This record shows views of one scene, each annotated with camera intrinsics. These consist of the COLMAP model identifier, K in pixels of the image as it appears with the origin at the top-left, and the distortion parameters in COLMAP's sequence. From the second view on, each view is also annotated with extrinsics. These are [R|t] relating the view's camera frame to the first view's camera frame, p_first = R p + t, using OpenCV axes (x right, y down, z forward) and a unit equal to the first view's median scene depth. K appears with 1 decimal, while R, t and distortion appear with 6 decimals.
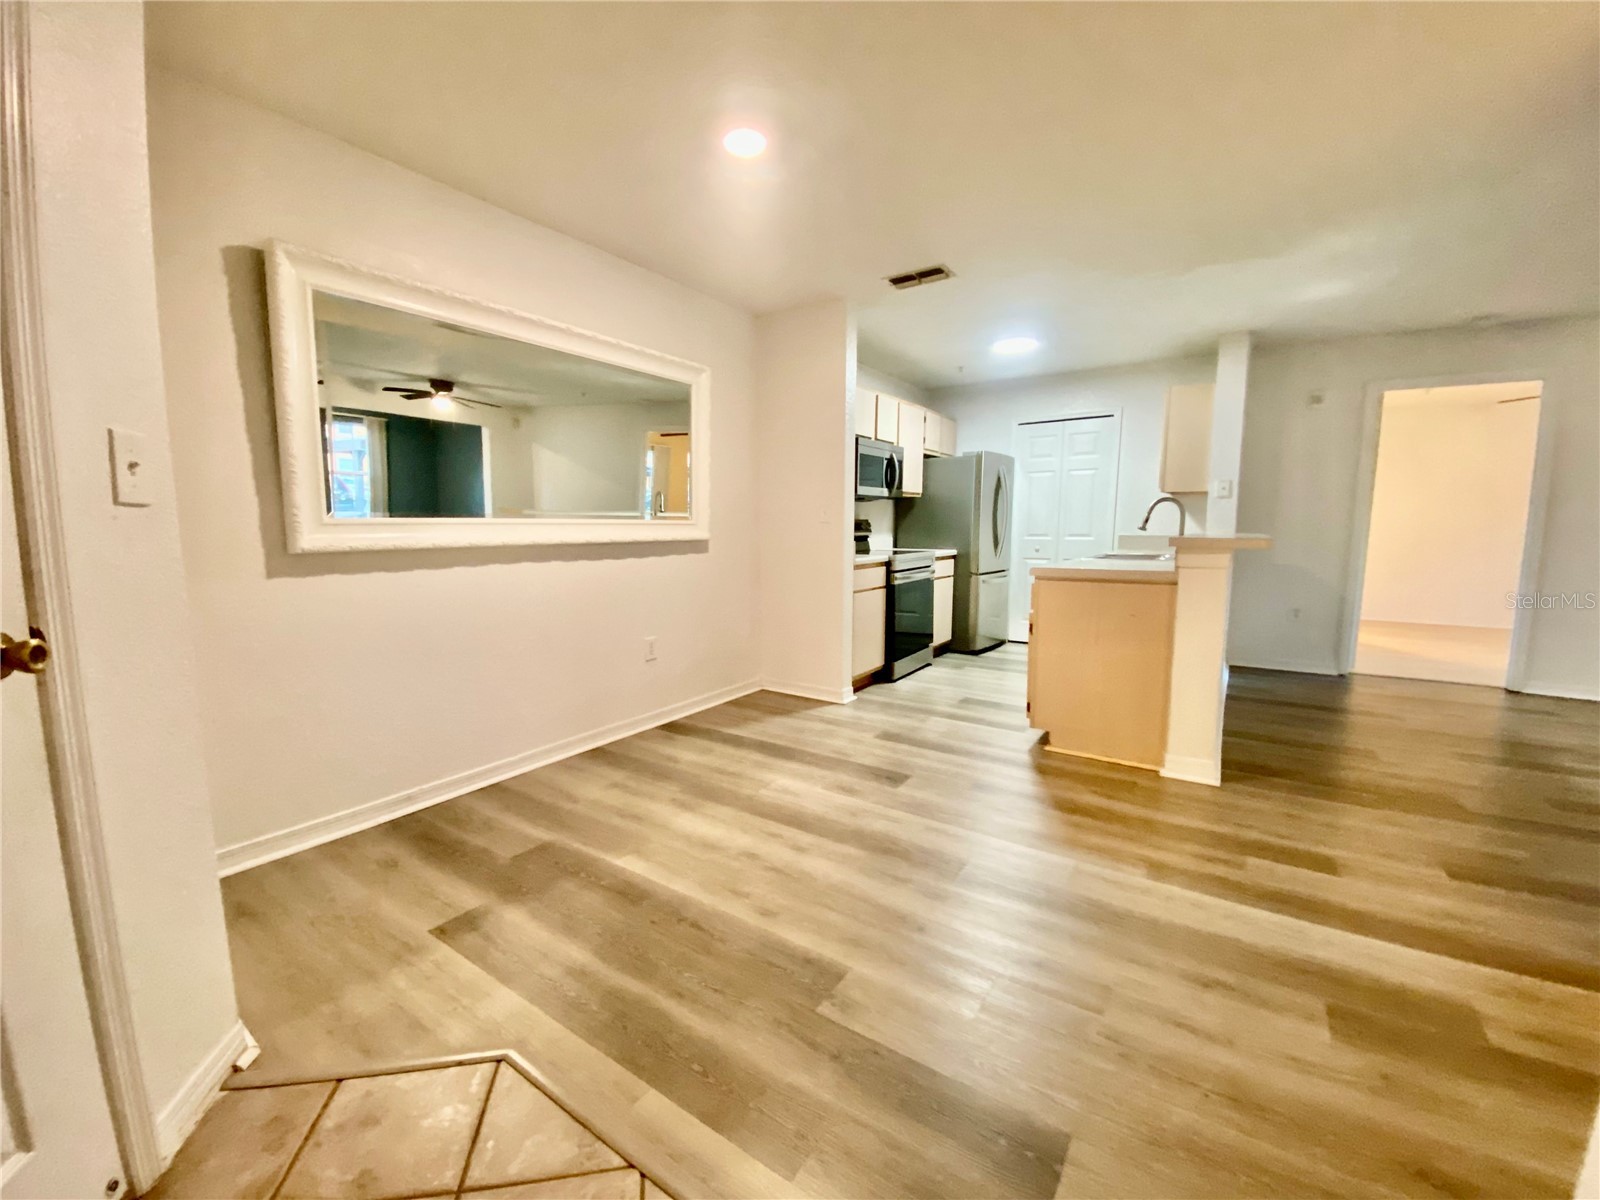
lens RADIAL K [[640.7, 0, 788.2], [0, 640.7, 608.6], [0, 0, 1]] dist [0.017847, -0.017985]
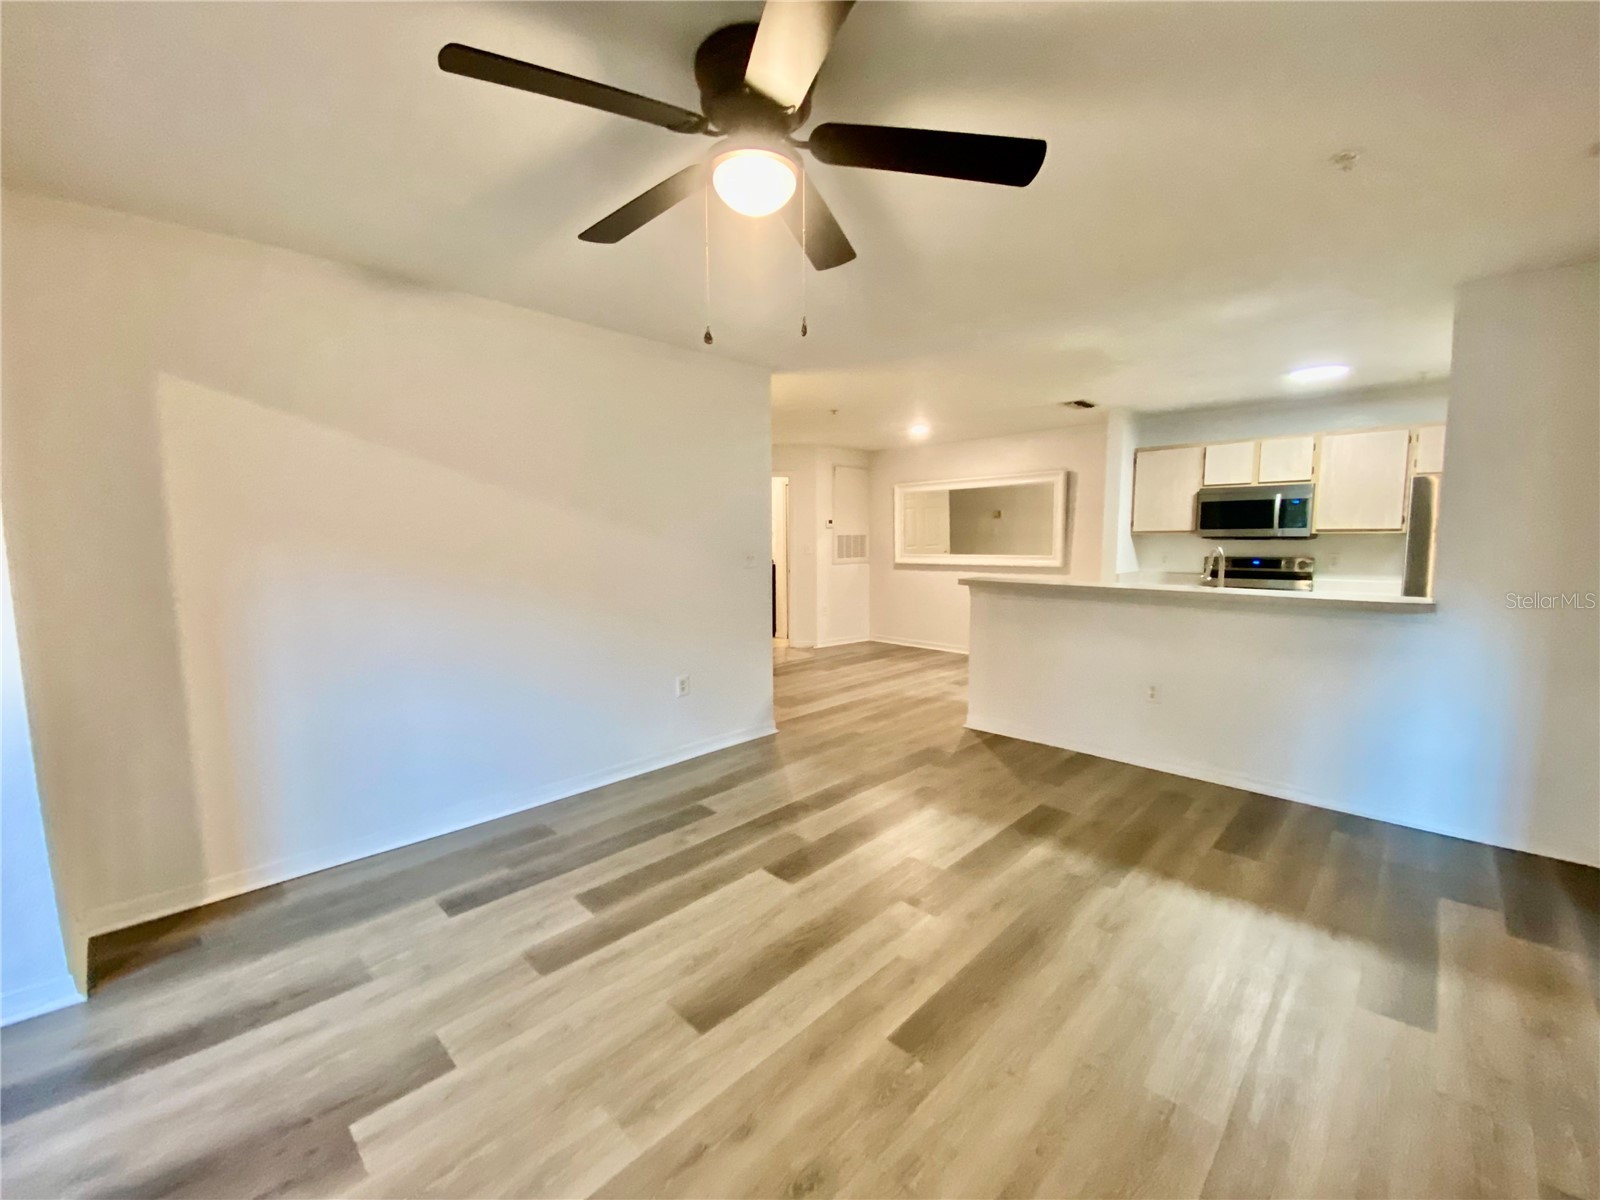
lens RADIAL K [[640.7, 0, 788.2], [0, 640.7, 608.6], [0, 0, 1]] dist [0.017847, -0.017985]
pose [[-0.172339, 0.109279, -0.978957, 2.292342], [-0.125797, 0.983248, 0.131903, -0.181742], [0.976972, 0.145882, -0.155705, 0.763260]]
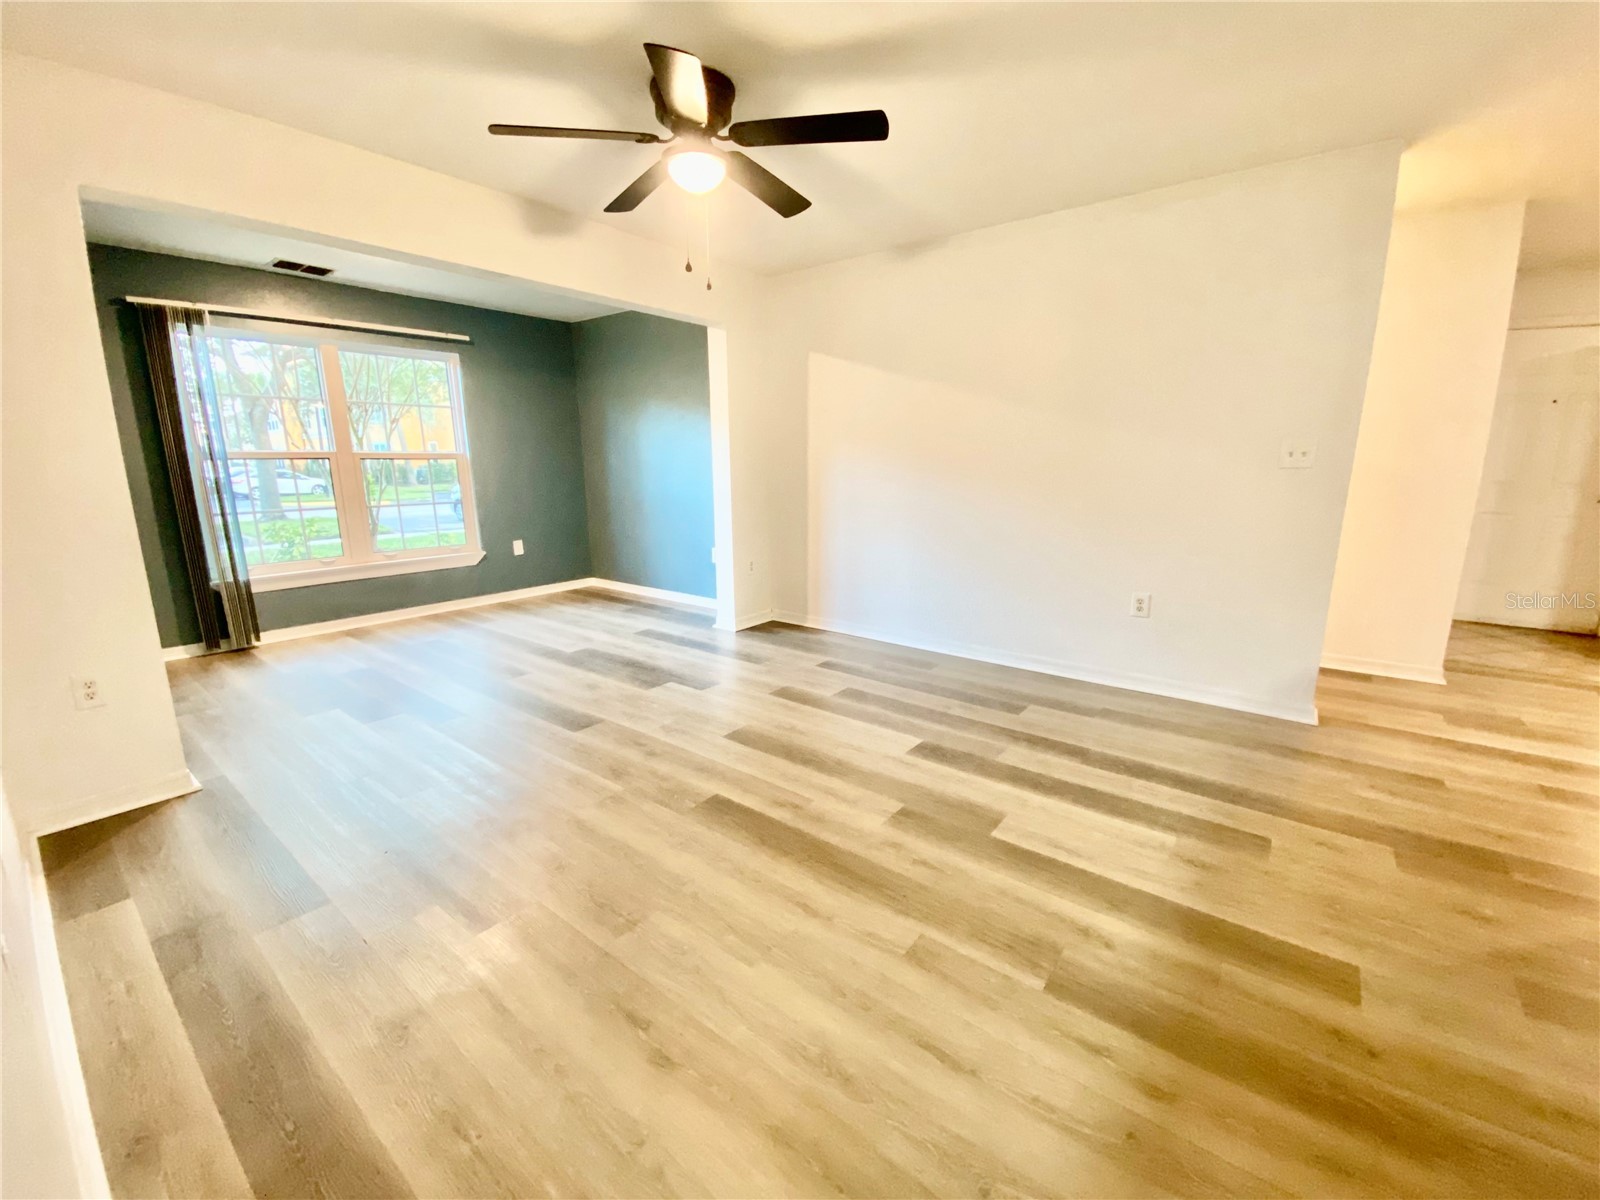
lens RADIAL K [[660.6, 0, 804.6], [0, 660.6, 606.9], [0, 0, 1]] dist [0.002079, -0.010051]
pose [[-0.998729, -0.016230, 0.047710, 1.566466], [0.001097, 0.939496, 0.342559, -0.226741], [-0.050383, 0.342176, -0.938284, 1.534673]]
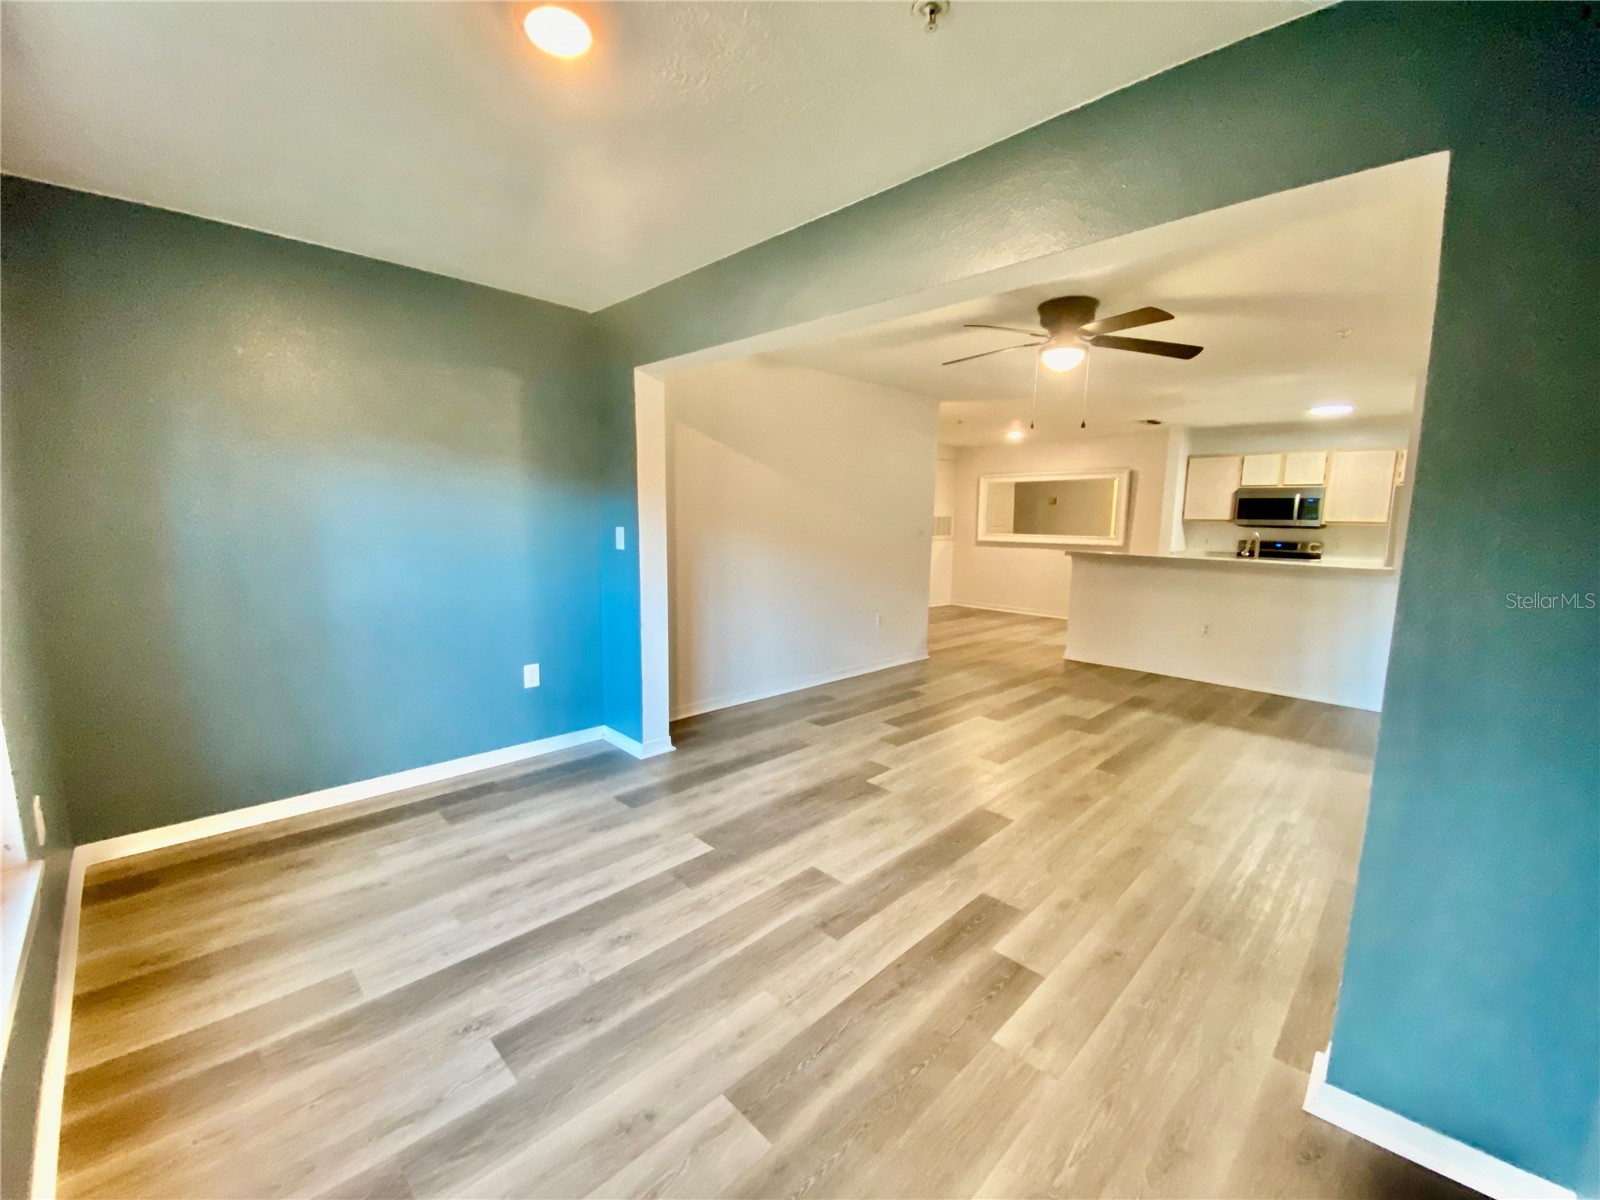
lens RADIAL K [[640.7, 0, 788.2], [0, 640.7, 608.6], [0, 0, 1]] dist [0.017847, -0.017985]
pose [[-0.185783, 0.136242, -0.973099, 3.008810], [-0.148251, 0.975117, 0.164829, -0.128257], [0.971342, 0.174886, -0.160962, 0.387931]]
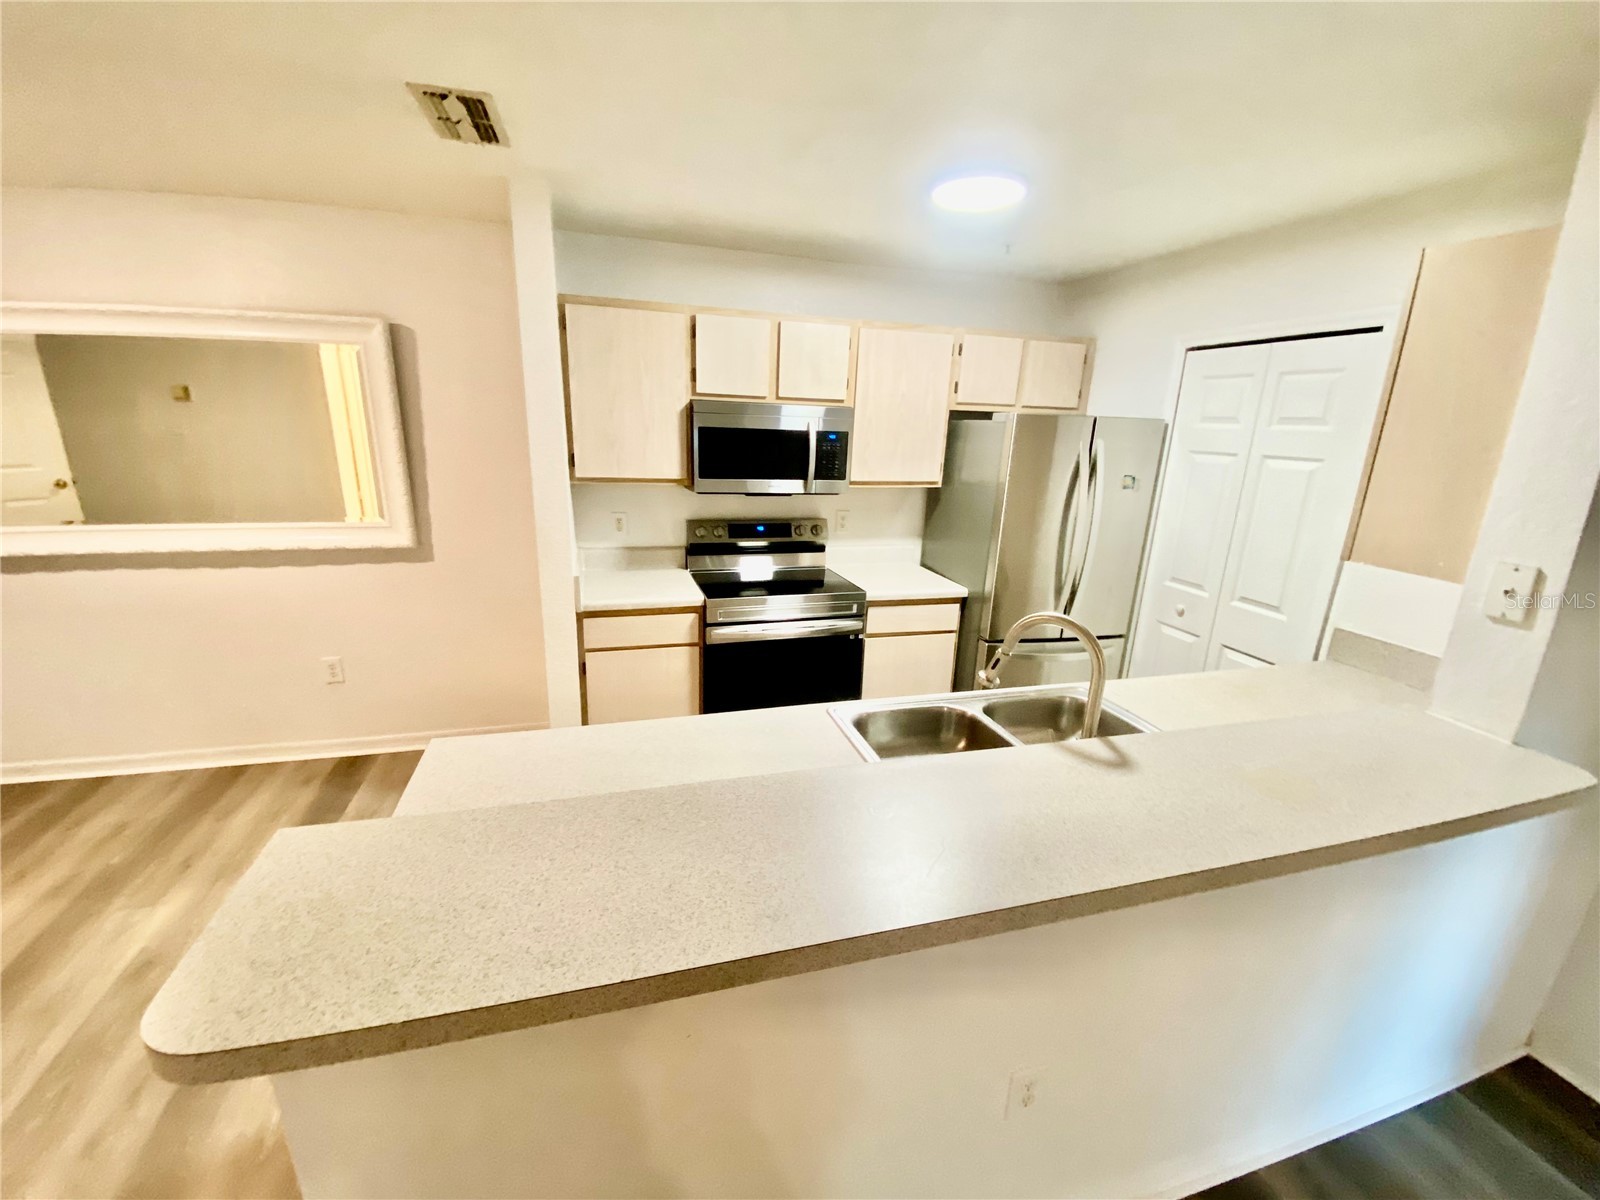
lens RADIAL K [[640.7, 0, 788.2], [0, 640.7, 608.6], [0, 0, 1]] dist [0.017847, -0.017985]
pose [[0.772023, 0.202888, -0.602342, 0.961308], [-0.119661, 0.977133, 0.175760, -0.307869], [0.624228, -0.063614, 0.778648, 0.900718]]
